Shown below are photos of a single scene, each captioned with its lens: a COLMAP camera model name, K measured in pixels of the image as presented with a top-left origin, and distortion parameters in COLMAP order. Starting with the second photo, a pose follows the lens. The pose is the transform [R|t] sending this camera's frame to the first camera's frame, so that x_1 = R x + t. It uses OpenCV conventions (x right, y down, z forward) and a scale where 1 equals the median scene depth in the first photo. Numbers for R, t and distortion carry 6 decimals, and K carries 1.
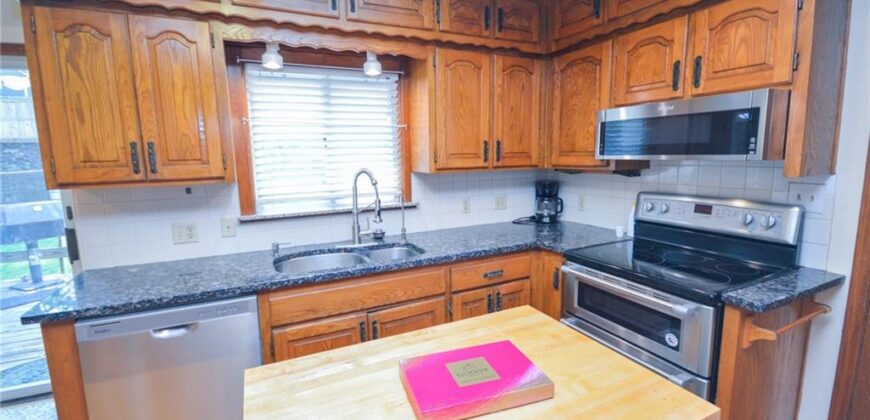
lens RADIAL K [[386.3, 0, 432.0], [0, 386.3, 208.2], [0, 0, 1]] dist [0.009859, -0.009175]
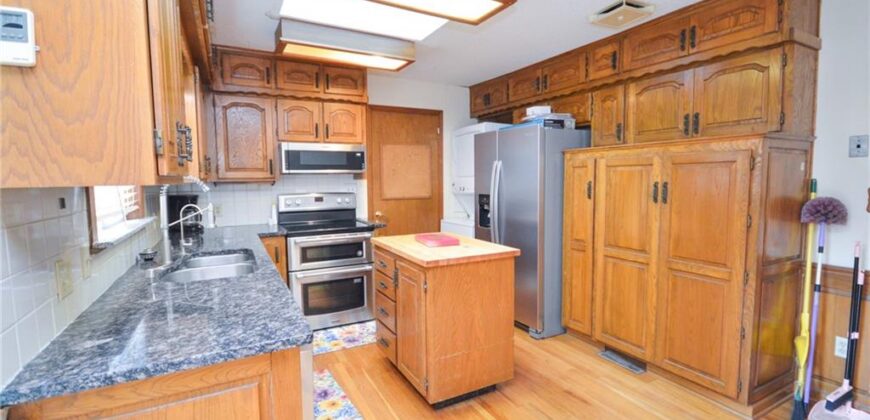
lens RADIAL K [[386.3, 0, 432.0], [0, 386.3, 208.2], [0, 0, 1]] dist [0.009859, -0.009175]
pose [[-0.034884, -0.059115, 0.997642, -1.138970], [0.155248, 0.985811, 0.063842, 0.008820], [-0.987260, 0.157108, -0.025211, 0.445448]]
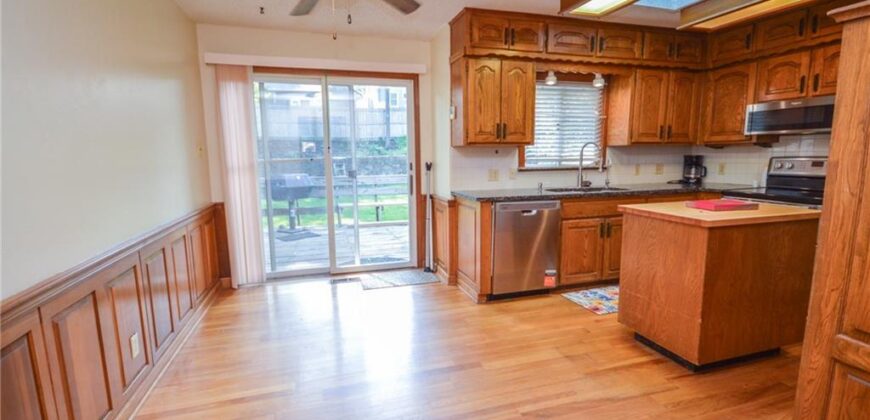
lens RADIAL K [[386.3, 0, 432.0], [0, 386.3, 208.2], [0, 0, 1]] dist [0.009859, -0.009175]
pose [[0.987047, 0.029768, -0.157647, -0.593159], [-0.030401, 0.999537, -0.001605, 0.218238], [0.157526, 0.006376, 0.987494, -0.798267]]
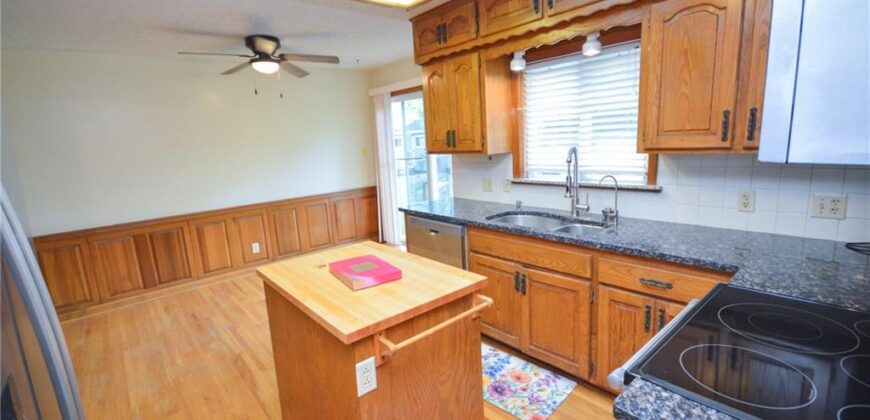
lens RADIAL K [[377.2, 0, 435.0], [0, 377.2, 210.0], [0, 0, 1]] dist [-0.018393, -0.008444]
pose [[0.270577, 0.180441, -0.945637, 0.745788], [-0.091107, 0.982668, 0.161439, -0.062845], [0.958377, 0.042472, 0.282327, 0.340033]]
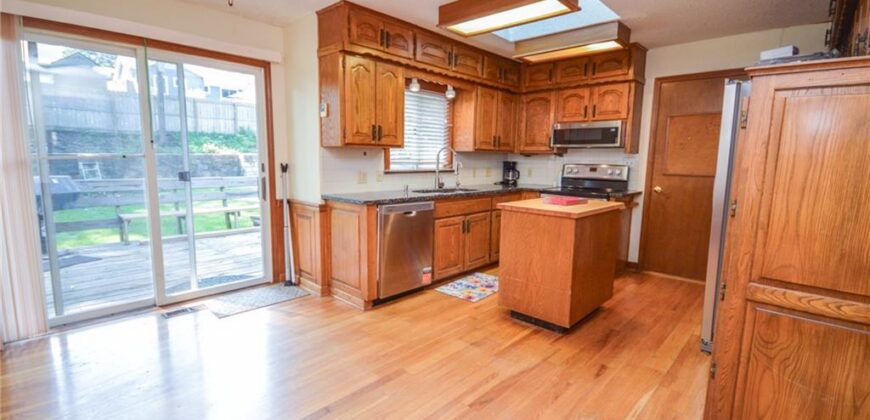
lens RADIAL K [[386.3, 0, 432.0], [0, 386.3, 208.2], [0, 0, 1]] dist [0.009859, -0.009175]
pose [[0.936182, -0.011372, 0.351332, -0.908504], [0.016404, 0.999801, -0.011351, 0.217448], [-0.351133, 0.016390, 0.936182, -0.733167]]
